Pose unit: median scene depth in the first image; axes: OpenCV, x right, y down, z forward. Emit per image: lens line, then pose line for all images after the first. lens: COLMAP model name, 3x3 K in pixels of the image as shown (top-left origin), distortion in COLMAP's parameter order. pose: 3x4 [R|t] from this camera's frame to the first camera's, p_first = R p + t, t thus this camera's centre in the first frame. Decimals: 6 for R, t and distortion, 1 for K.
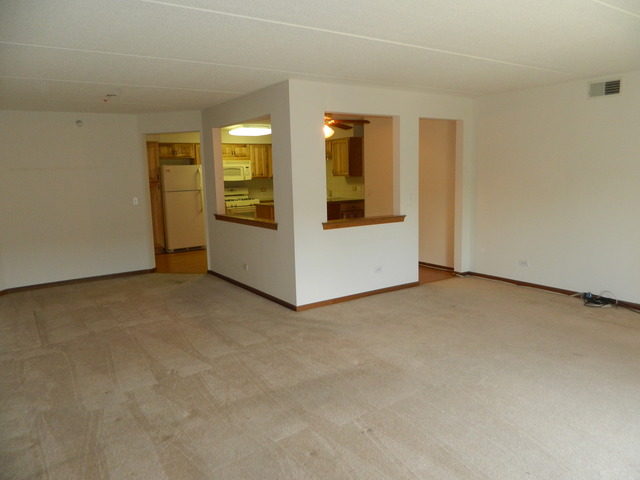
lens RADIAL K [[475.2, 0, 322.5], [0, 475.2, 237.9], [0, 0, 1]] dist [0.009443, 0.007088]
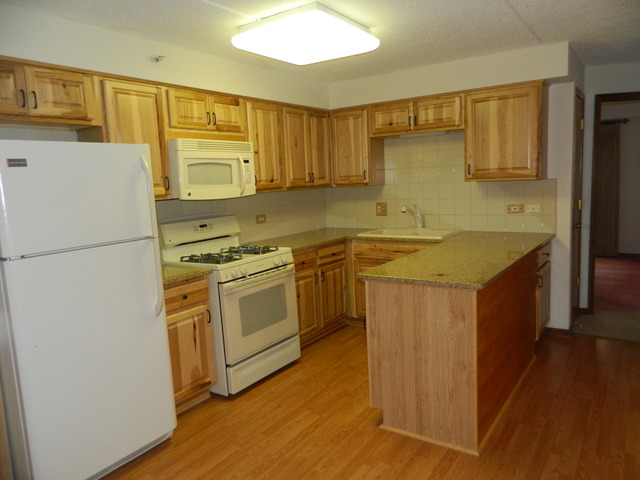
lens RADIAL K [[475.2, 0, 322.5], [0, 475.2, 237.9], [0, 0, 1]] dist [0.009443, 0.007088]
pose [[0.928008, -0.059665, 0.367751, -0.245010], [0.069653, 0.997474, -0.013933, -0.082394], [-0.365991, 0.038545, 0.929820, 0.655583]]
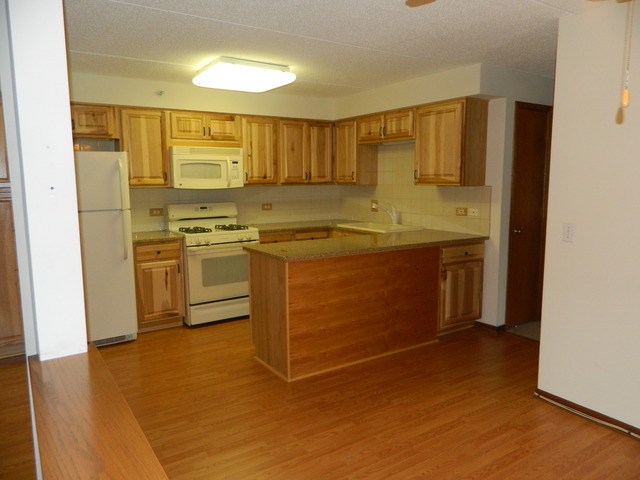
lens RADIAL K [[475.2, 0, 322.5], [0, 475.2, 237.9], [0, 0, 1]] dist [0.009443, 0.007088]
pose [[0.999724, 0.022955, -0.005095, -0.065211], [-0.023011, 0.999672, -0.011215, -0.068184], [0.004836, 0.011329, 0.999924, 0.520387]]
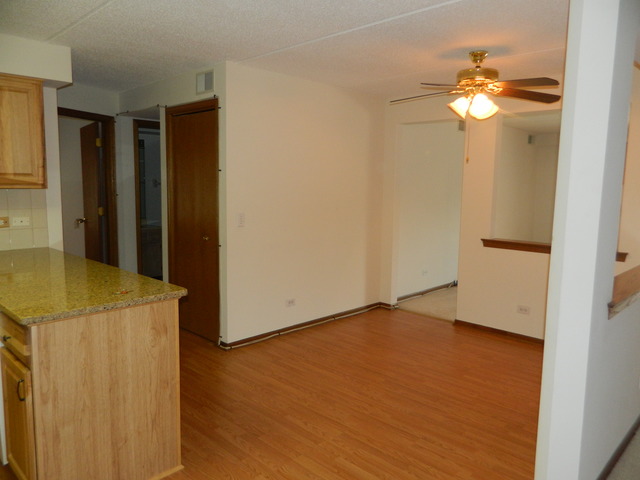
lens RADIAL K [[475.2, 0, 322.5], [0, 475.2, 237.9], [0, 0, 1]] dist [0.009443, 0.007088]
pose [[-0.200141, -0.086722, 0.975921, -0.323122], [0.131411, 0.984699, 0.114452, -0.099651], [-0.970914, 0.151154, -0.185683, 0.816327]]
